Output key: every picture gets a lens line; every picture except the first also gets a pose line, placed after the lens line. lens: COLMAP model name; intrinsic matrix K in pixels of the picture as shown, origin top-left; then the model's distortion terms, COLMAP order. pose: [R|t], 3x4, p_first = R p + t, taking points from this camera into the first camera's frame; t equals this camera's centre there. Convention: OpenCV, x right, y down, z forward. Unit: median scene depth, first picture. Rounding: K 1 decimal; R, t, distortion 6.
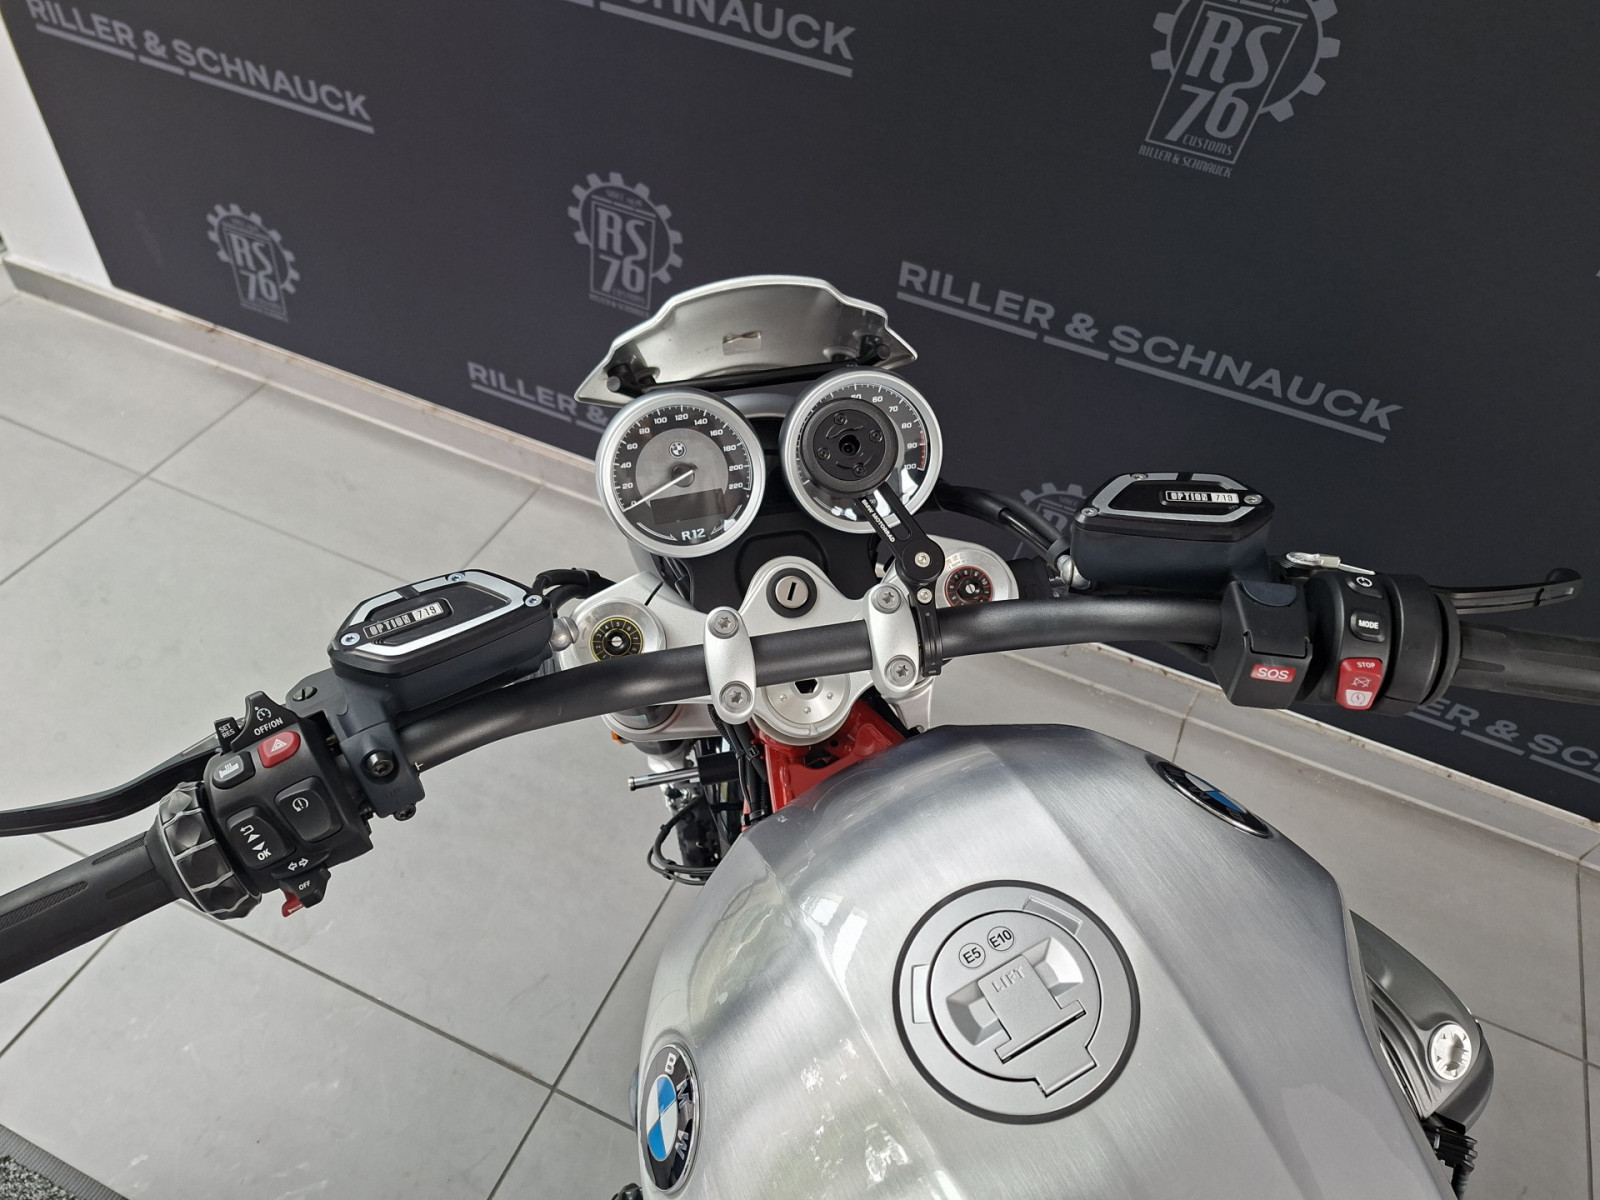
lens RADIAL K [[1093.9, 0, 786.0], [0, 1093.9, 608.7], [0, 0, 1]] dist [0.059494, -0.050619]
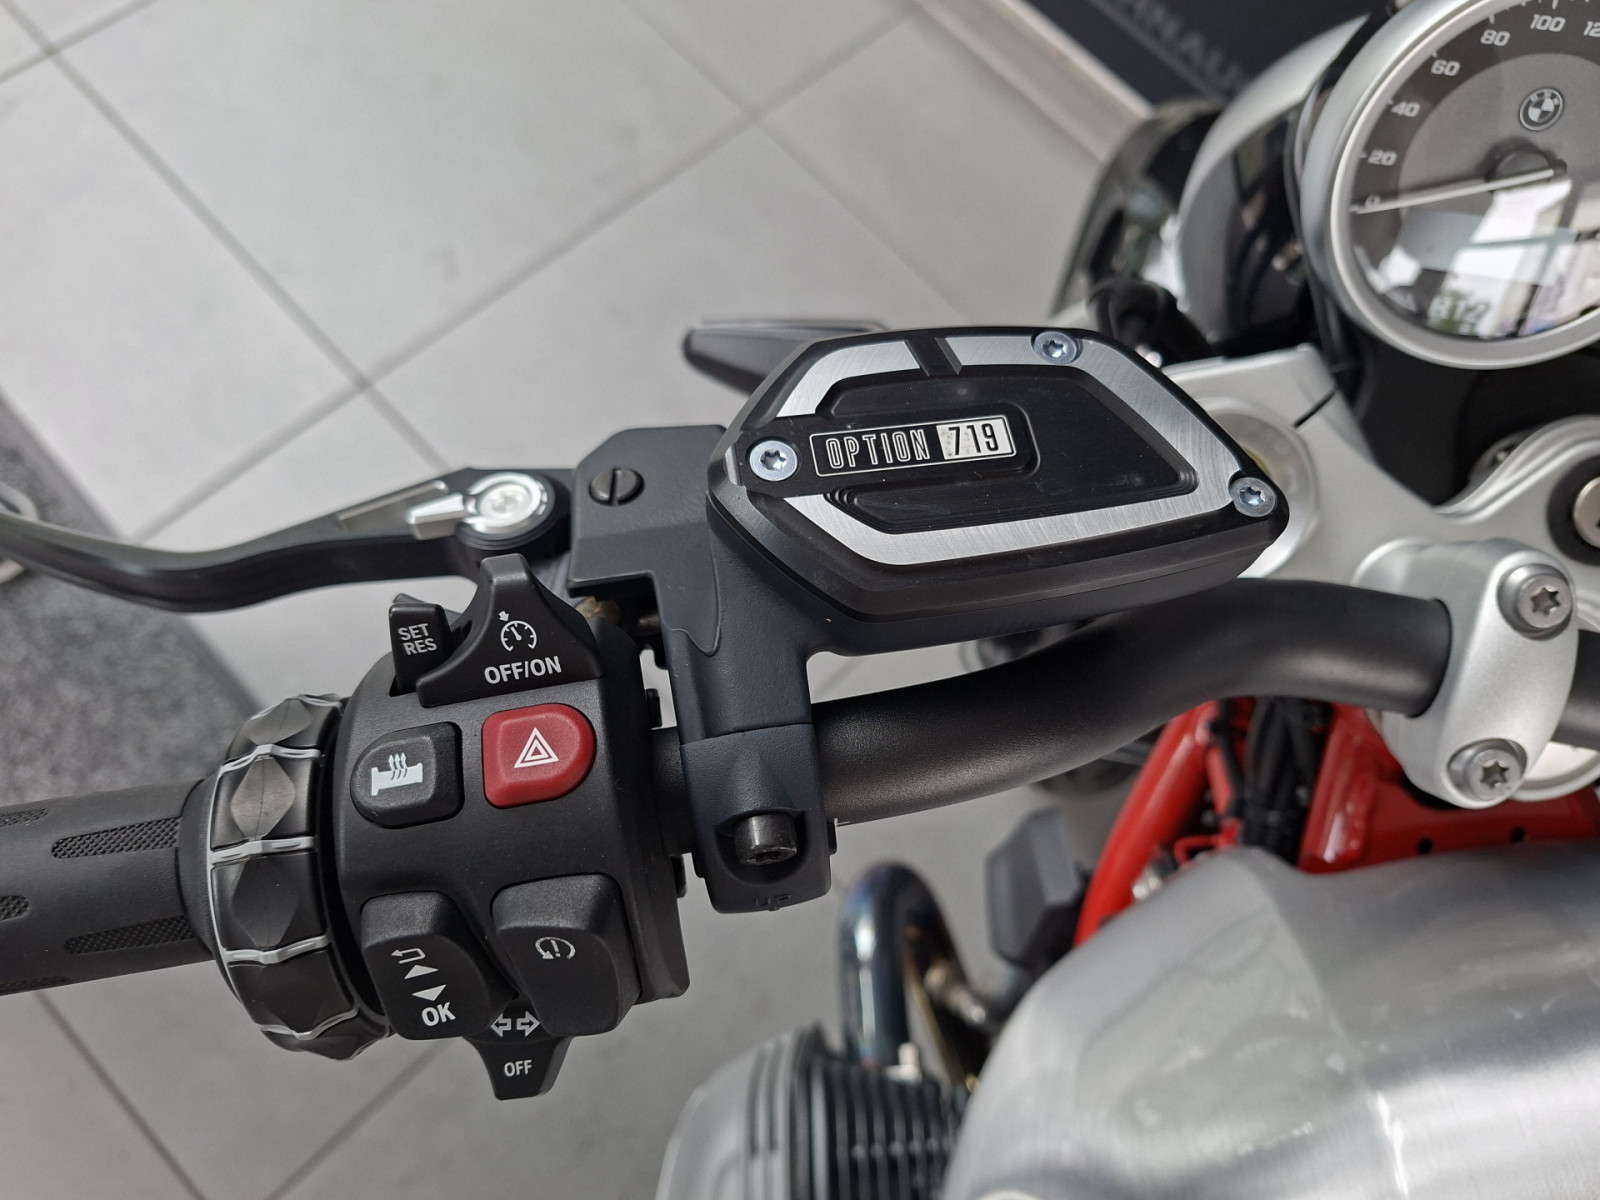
lens RADIAL K [[1093.9, 0, 808.9], [0, 1093.9, 586.7], [0, 0, 1]] dist [0.059494, -0.050619]
pose [[0.926250, 0.367808, -0.082327, -0.343764], [-0.313472, 0.873032, 0.373566, -0.076790], [0.209275, -0.320208, 0.923943, 0.661835]]
